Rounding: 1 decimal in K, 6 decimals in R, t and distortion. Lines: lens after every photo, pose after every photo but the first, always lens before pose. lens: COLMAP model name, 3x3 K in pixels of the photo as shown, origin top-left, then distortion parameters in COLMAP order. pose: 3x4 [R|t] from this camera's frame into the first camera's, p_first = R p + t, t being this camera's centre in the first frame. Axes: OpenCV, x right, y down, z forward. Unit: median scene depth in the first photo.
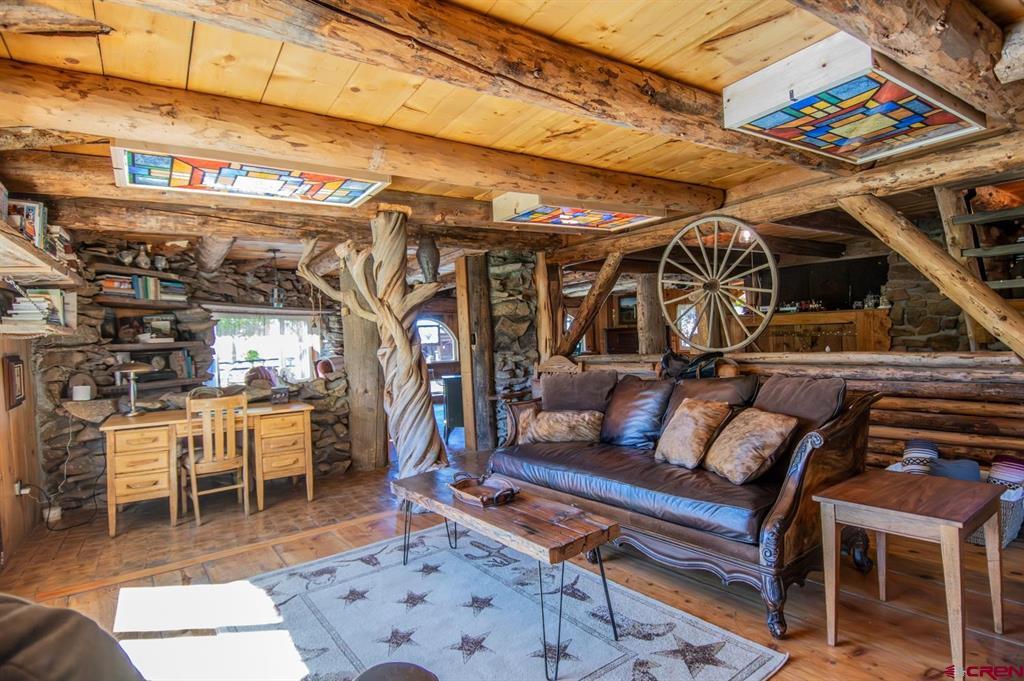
lens RADIAL K [[535.2, 0, 520.2], [0, 535.2, 339.1], [0, 0, 1]] dist [0.051639, -0.062095]
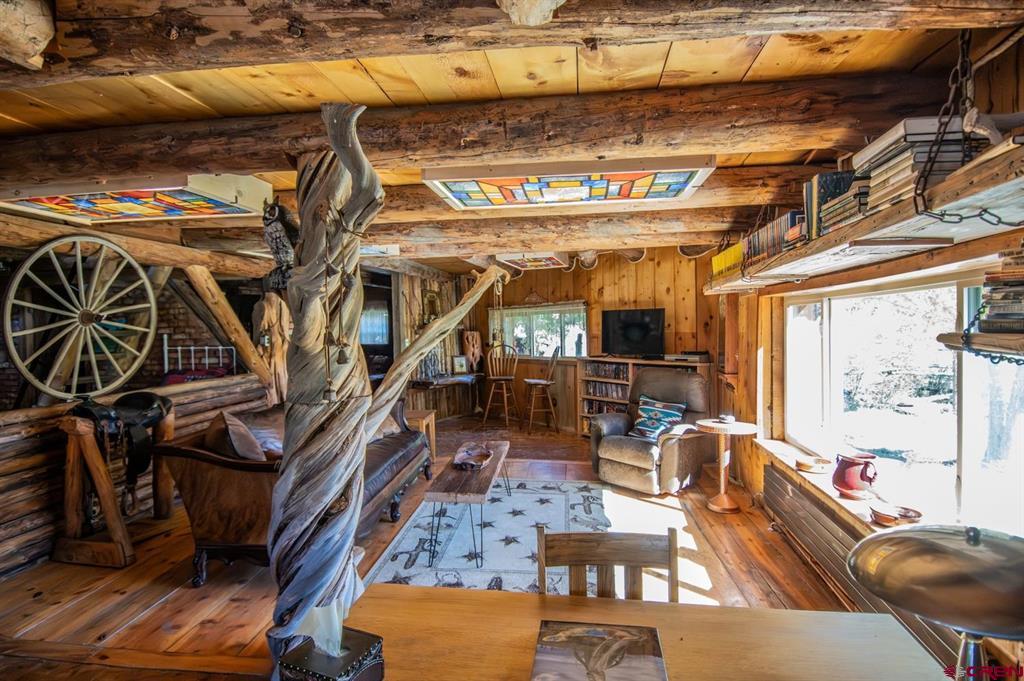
lens RADIAL K [[536.0, 0, 524.9], [0, 536.0, 337.5], [0, 0, 1]] dist [0.058132, -0.061096]
pose [[-0.750119, 0.040026, 0.660091, -0.690221], [0.054828, 0.998494, 0.001759, -0.032824], [-0.659027, 0.037511, -0.751184, 1.172875]]
